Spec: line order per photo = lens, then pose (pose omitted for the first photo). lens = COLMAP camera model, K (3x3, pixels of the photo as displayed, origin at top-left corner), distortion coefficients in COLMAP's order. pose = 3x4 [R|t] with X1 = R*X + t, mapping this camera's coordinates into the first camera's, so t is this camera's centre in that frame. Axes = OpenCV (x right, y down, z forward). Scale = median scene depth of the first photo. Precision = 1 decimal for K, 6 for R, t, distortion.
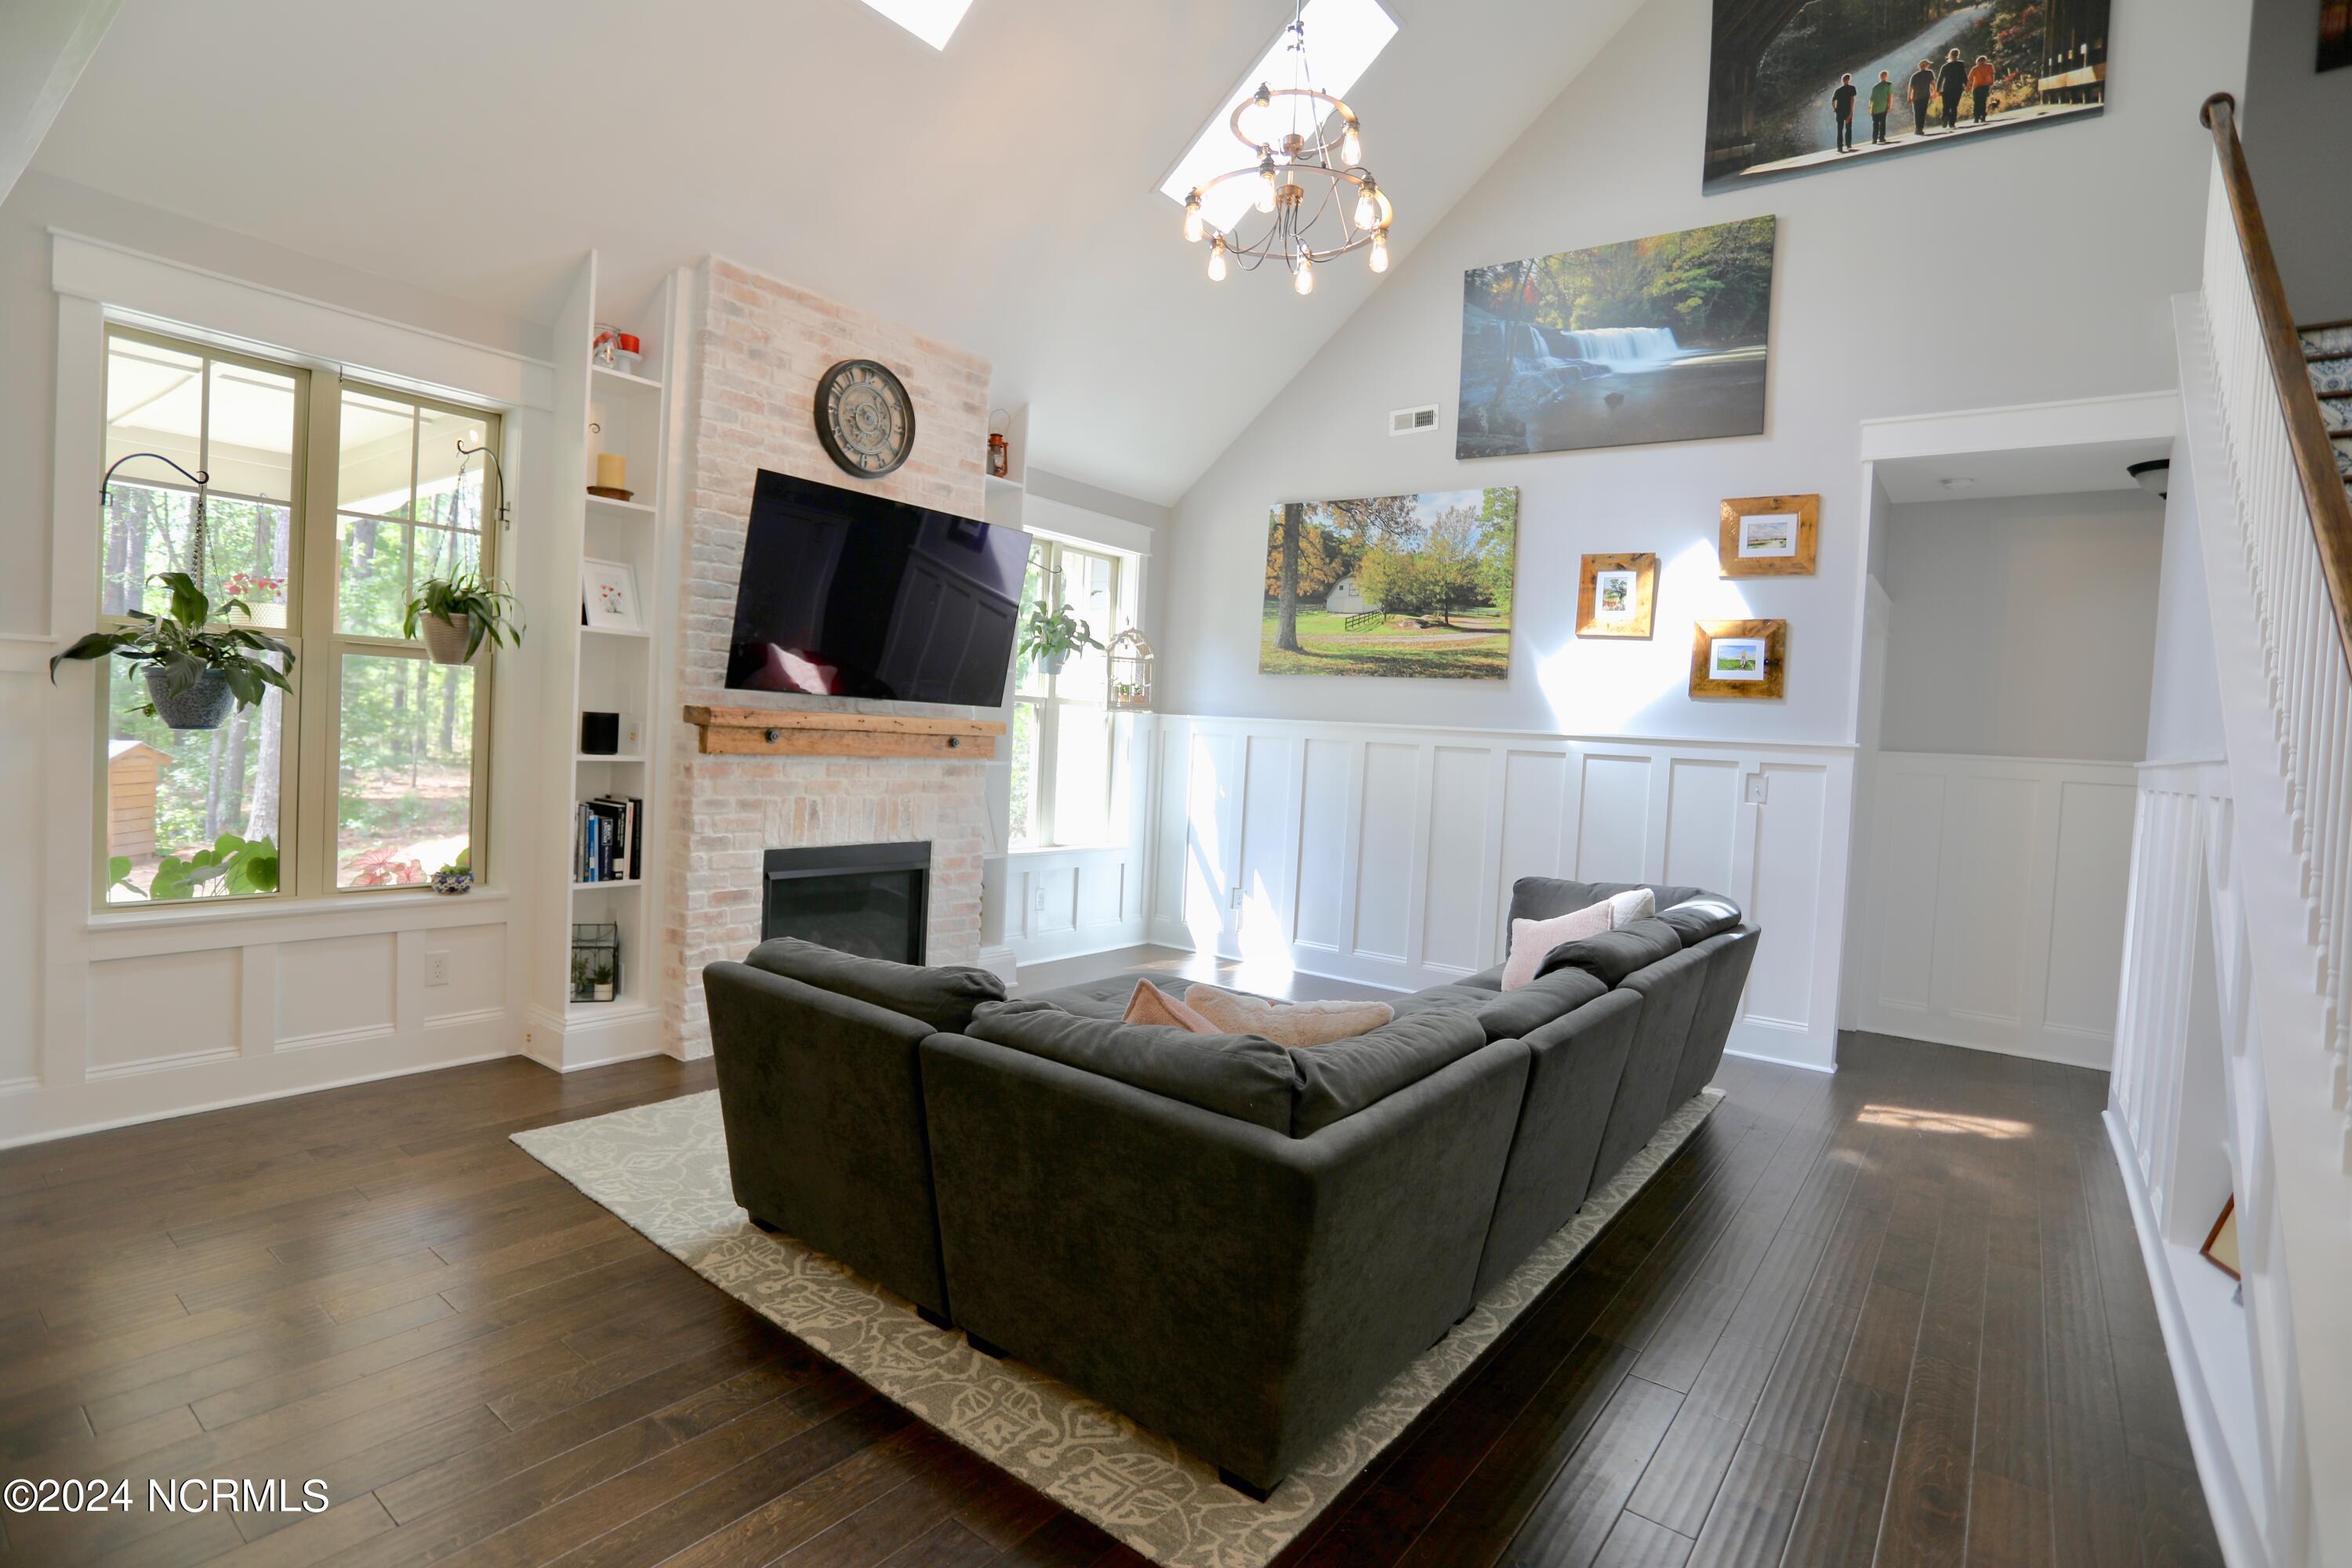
lens RADIAL K [[1139.2, 0, 1172.4], [0, 1139.2, 765.3], [0, 0, 1]] dist [-0.066902, 0.026075]
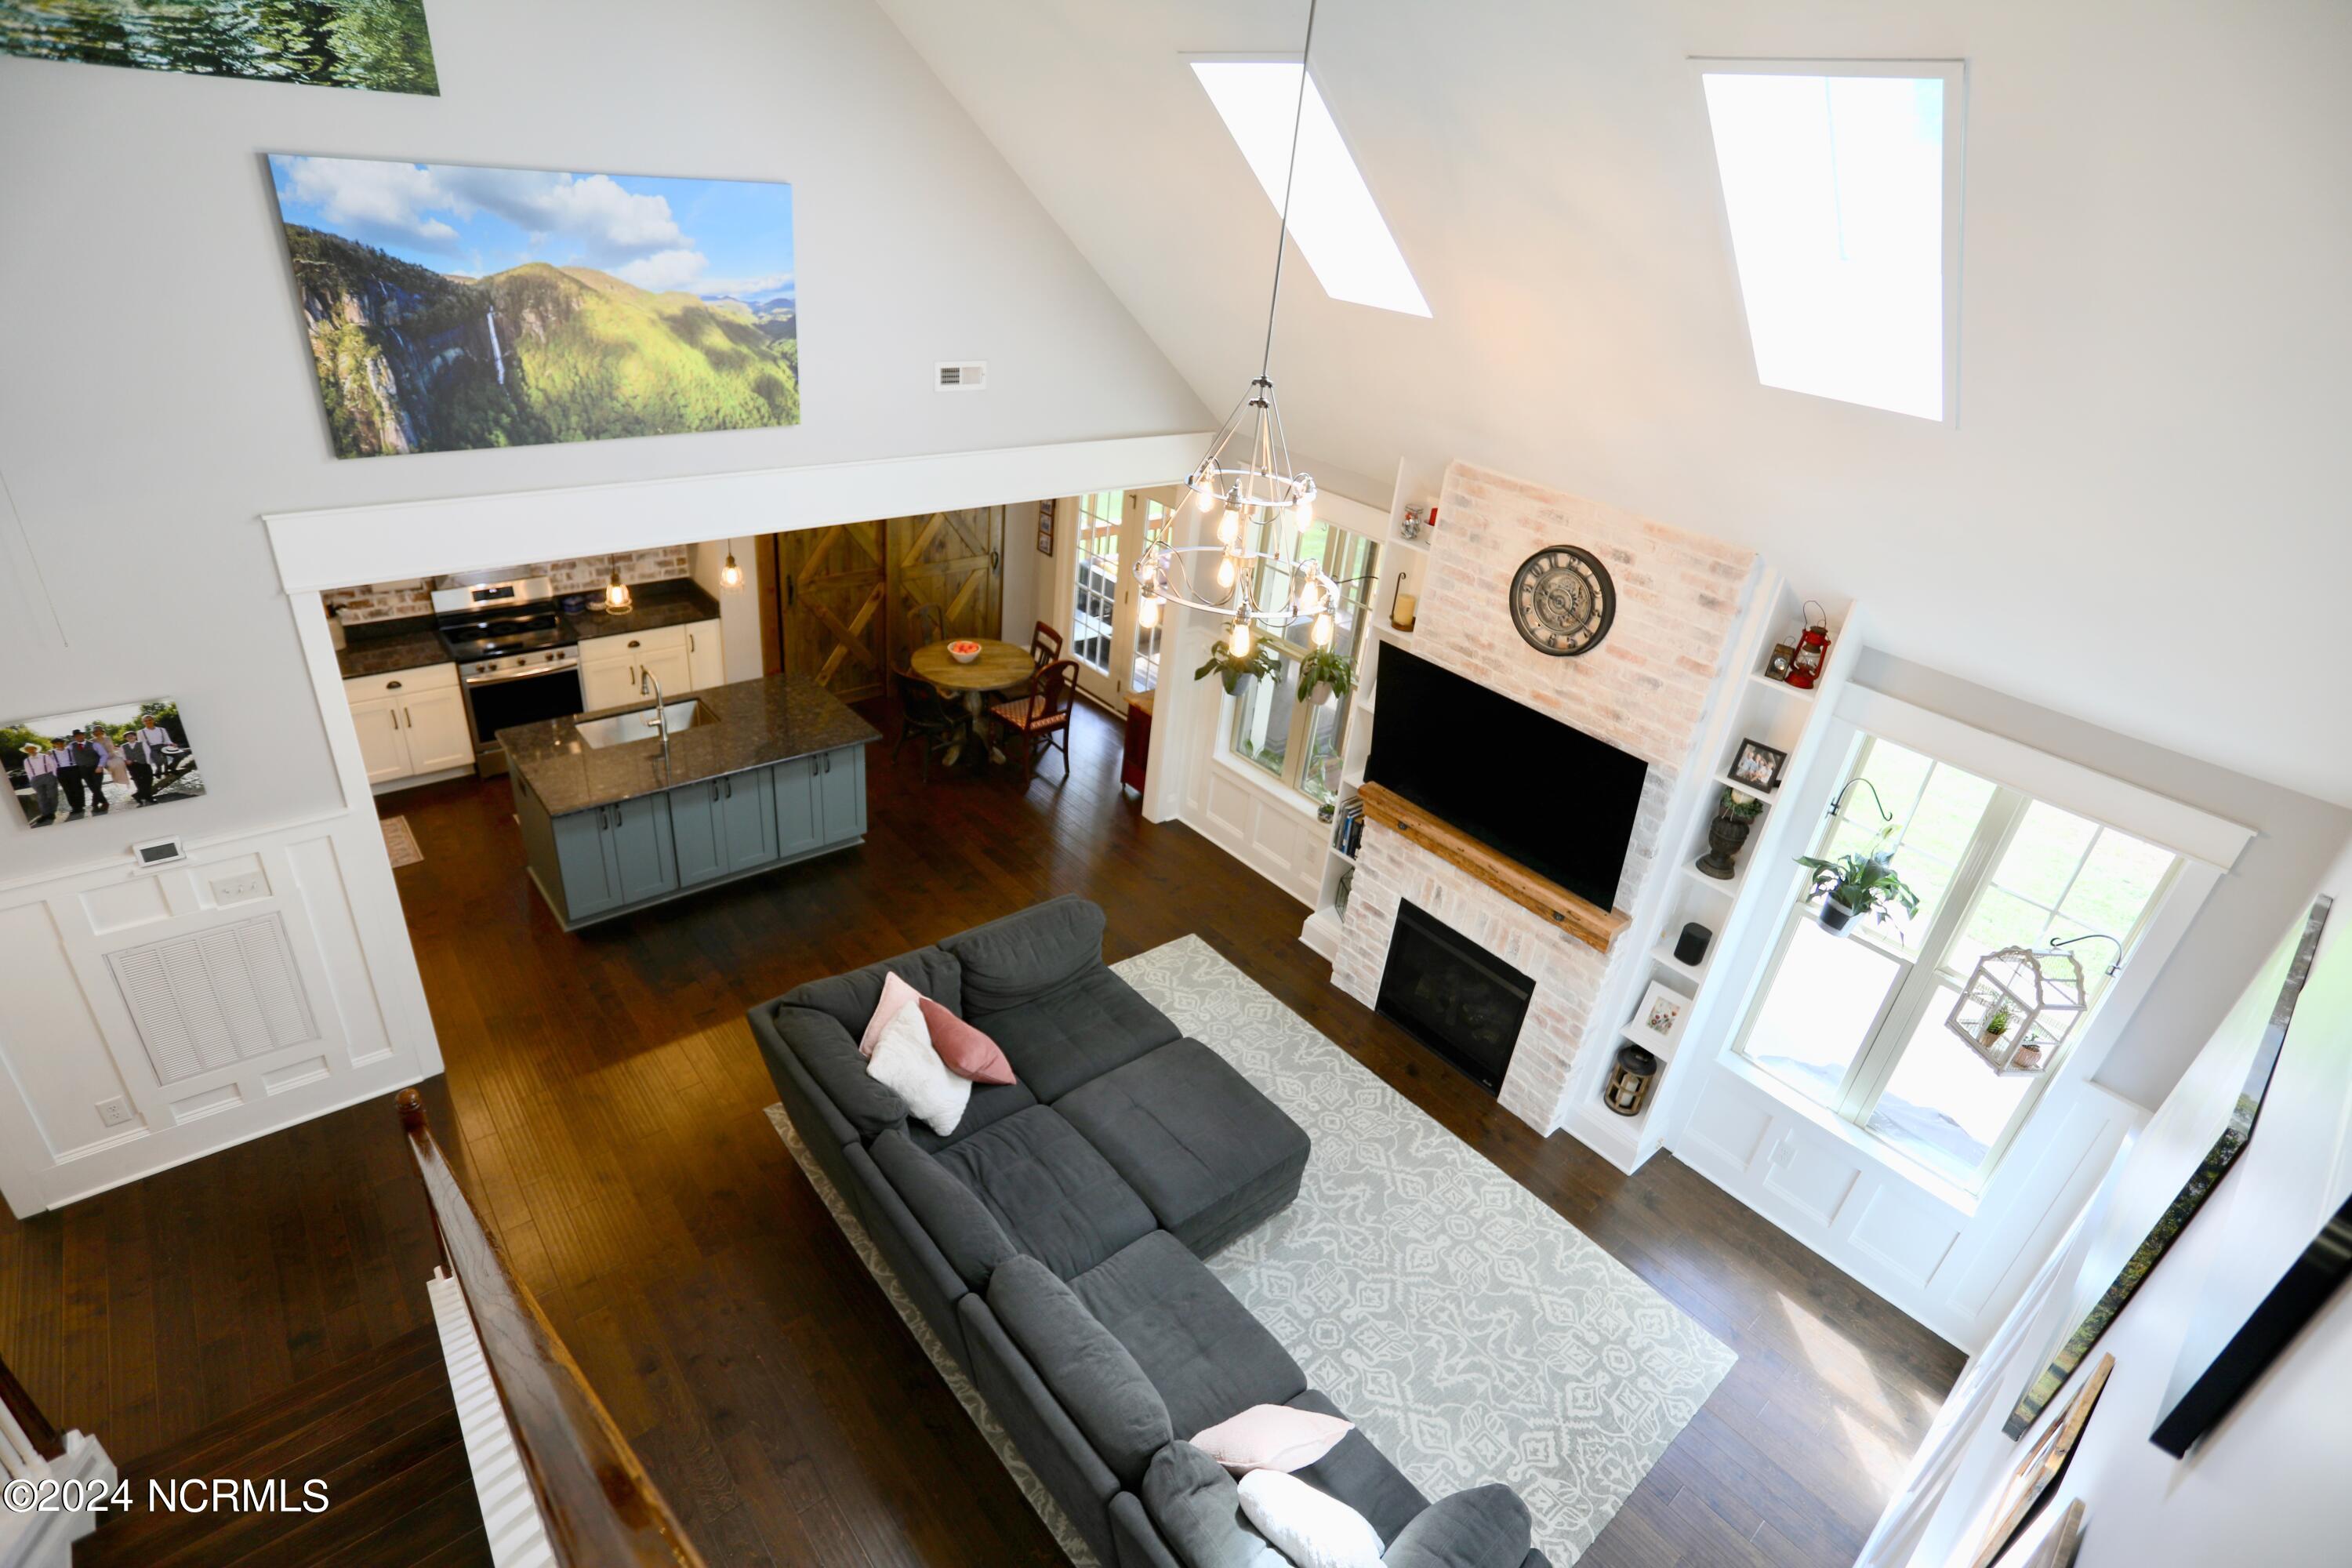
lens RADIAL K [[1139.2, 0, 1176.8], [0, 1139.2, 772.3], [0, 0, 1]] dist [-0.066902, 0.026075]
pose [[-0.201313, 0.393723, -0.896914, 0.832580], [-0.145453, 0.893494, 0.424868, -0.581023], [0.968667, 0.215990, -0.122604, 0.850683]]
